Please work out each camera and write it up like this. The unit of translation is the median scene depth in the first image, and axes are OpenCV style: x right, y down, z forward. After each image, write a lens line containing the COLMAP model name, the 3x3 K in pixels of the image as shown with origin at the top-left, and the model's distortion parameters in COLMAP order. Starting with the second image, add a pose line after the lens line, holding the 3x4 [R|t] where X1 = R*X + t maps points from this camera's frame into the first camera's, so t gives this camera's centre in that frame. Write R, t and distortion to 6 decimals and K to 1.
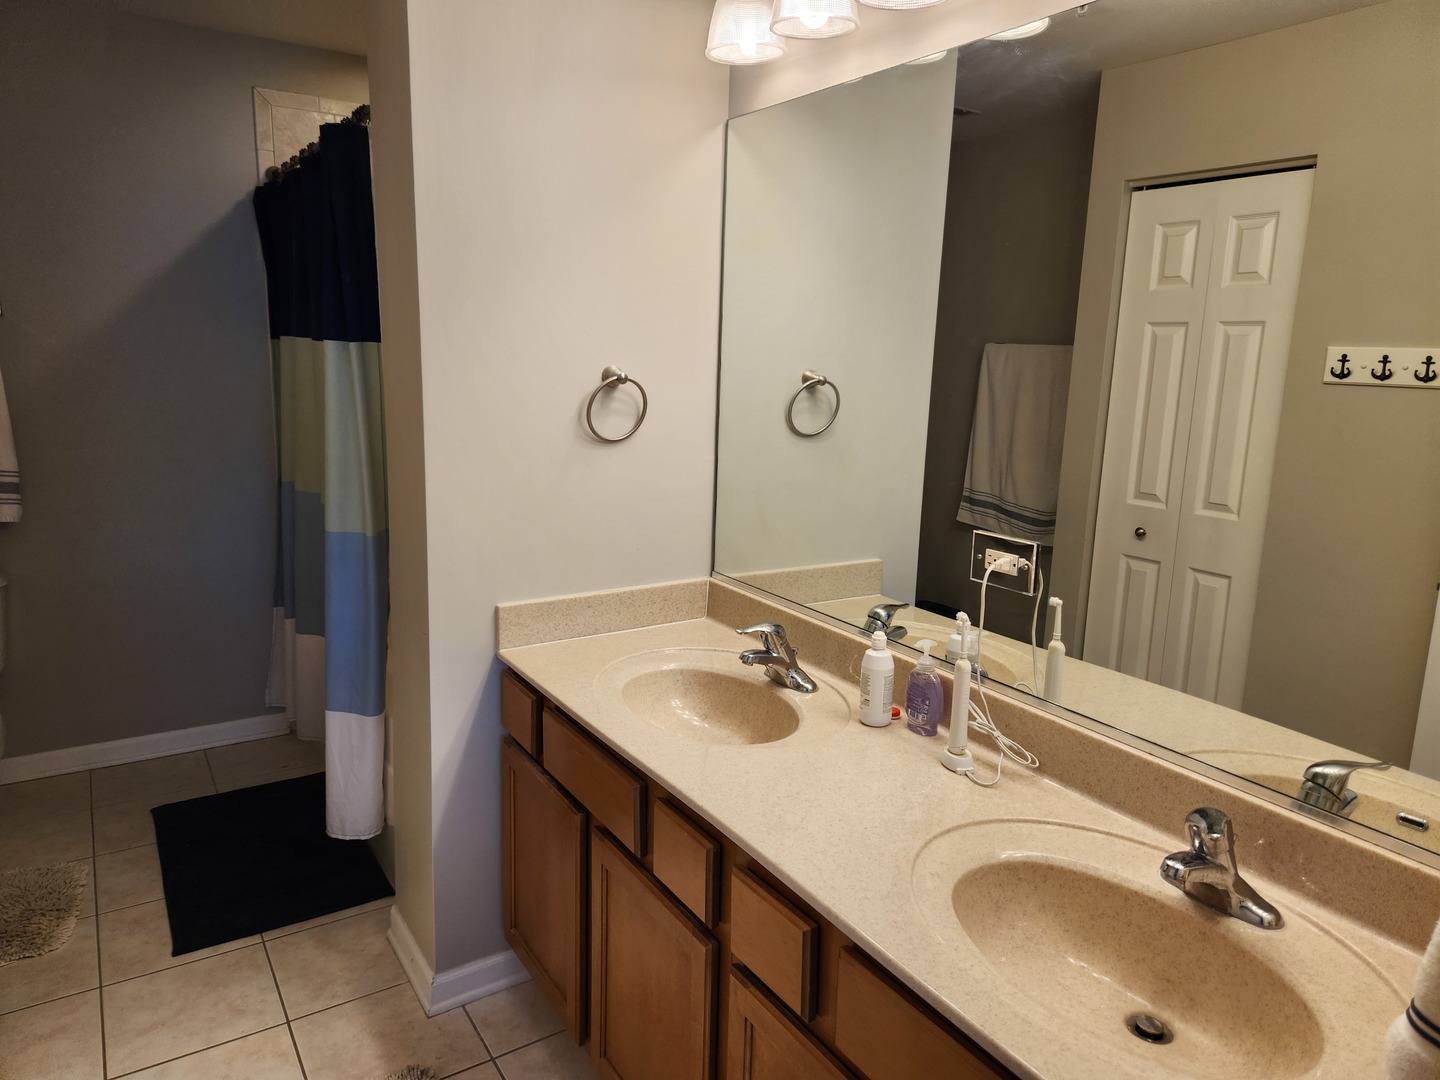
lens RADIAL K [[965.2, 0, 720.0], [0, 965.2, 540.0], [0, 0, 1]] dist [0.065562, -0.056640]
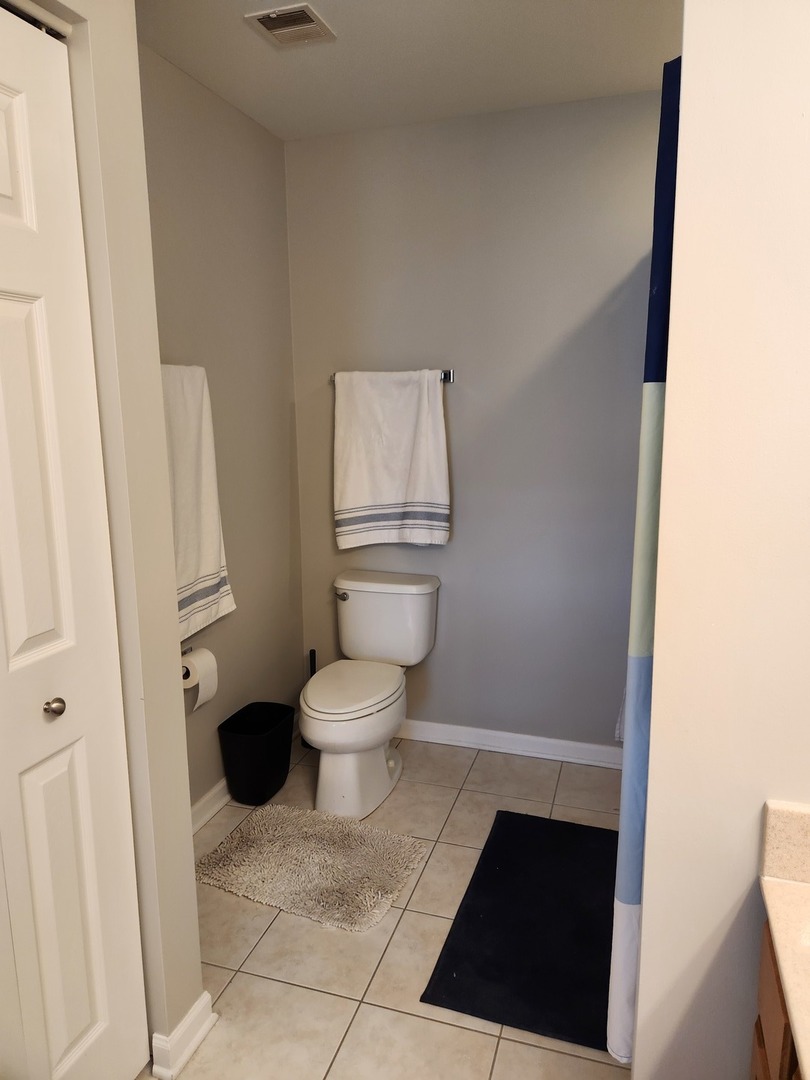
lens RADIAL K [[723.9, 0, 398.3], [0, 723.9, 534.4], [0, 0, 1]] dist [0.065562, -0.056640]
pose [[0.623379, 0.097827, -0.775776, -0.030823], [-0.109384, 0.993297, 0.037361, -0.073514], [0.774231, 0.061568, 0.629901, 0.444797]]
